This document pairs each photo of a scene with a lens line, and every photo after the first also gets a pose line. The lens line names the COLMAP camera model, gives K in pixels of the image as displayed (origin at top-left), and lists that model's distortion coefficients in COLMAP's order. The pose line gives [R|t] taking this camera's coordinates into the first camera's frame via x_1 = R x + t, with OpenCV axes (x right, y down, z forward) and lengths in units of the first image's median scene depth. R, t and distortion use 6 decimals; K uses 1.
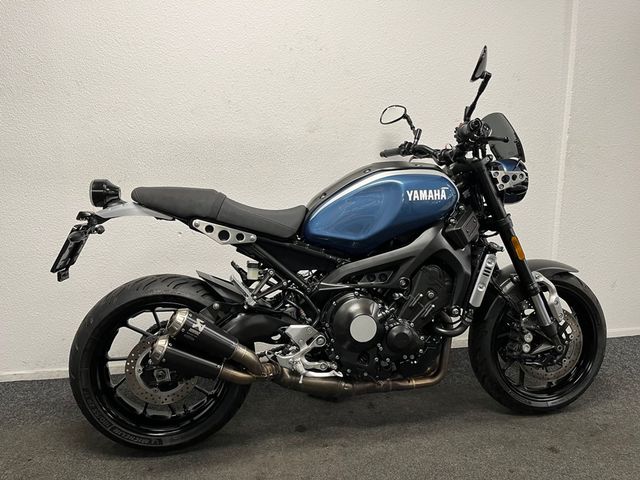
lens RADIAL K [[485.9, 0, 318.4], [0, 485.9, 235.7], [0, 0, 1]] dist [0.089149, -0.120261]
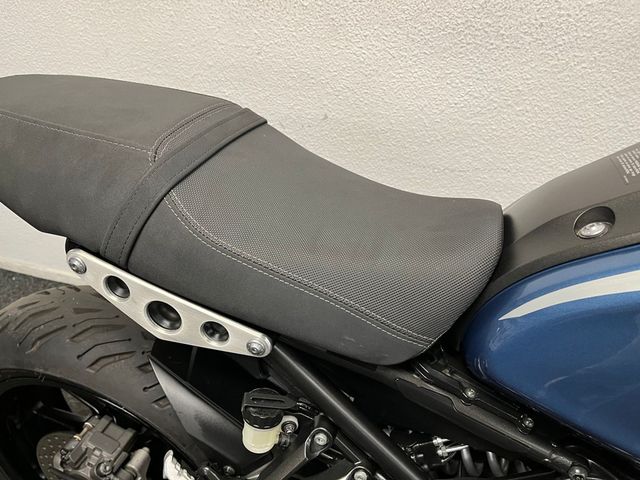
lens RADIAL K [[485.9, 0, 318.4], [0, 485.9, 235.7], [0, 0, 1]] dist [0.089149, -0.120261]
pose [[0.891456, 0.261612, -0.369952, -0.018219], [-0.079868, 0.894420, 0.440038, -0.168934], [0.446012, -0.362727, 0.818231, 0.774900]]
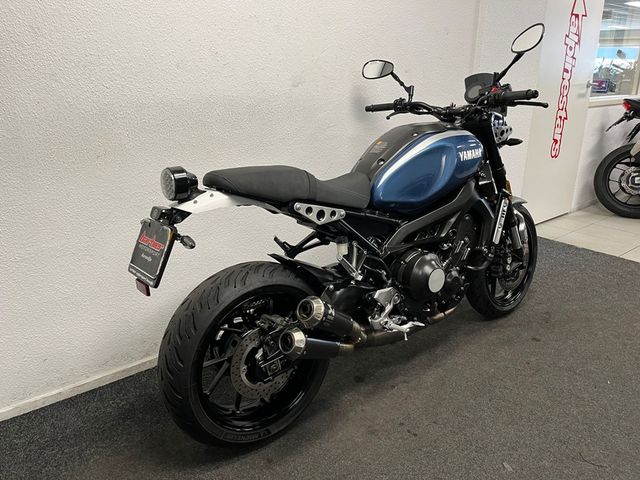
lens RADIAL K [[485.9, 0, 318.4], [0, 485.9, 235.7], [0, 0, 1]] dist [0.089149, -0.120261]
pose [[0.881296, -0.154165, 0.446711, -0.598224], [0.082923, 0.981073, 0.174985, -0.122151], [-0.465232, -0.117171, 0.877399, 0.146390]]
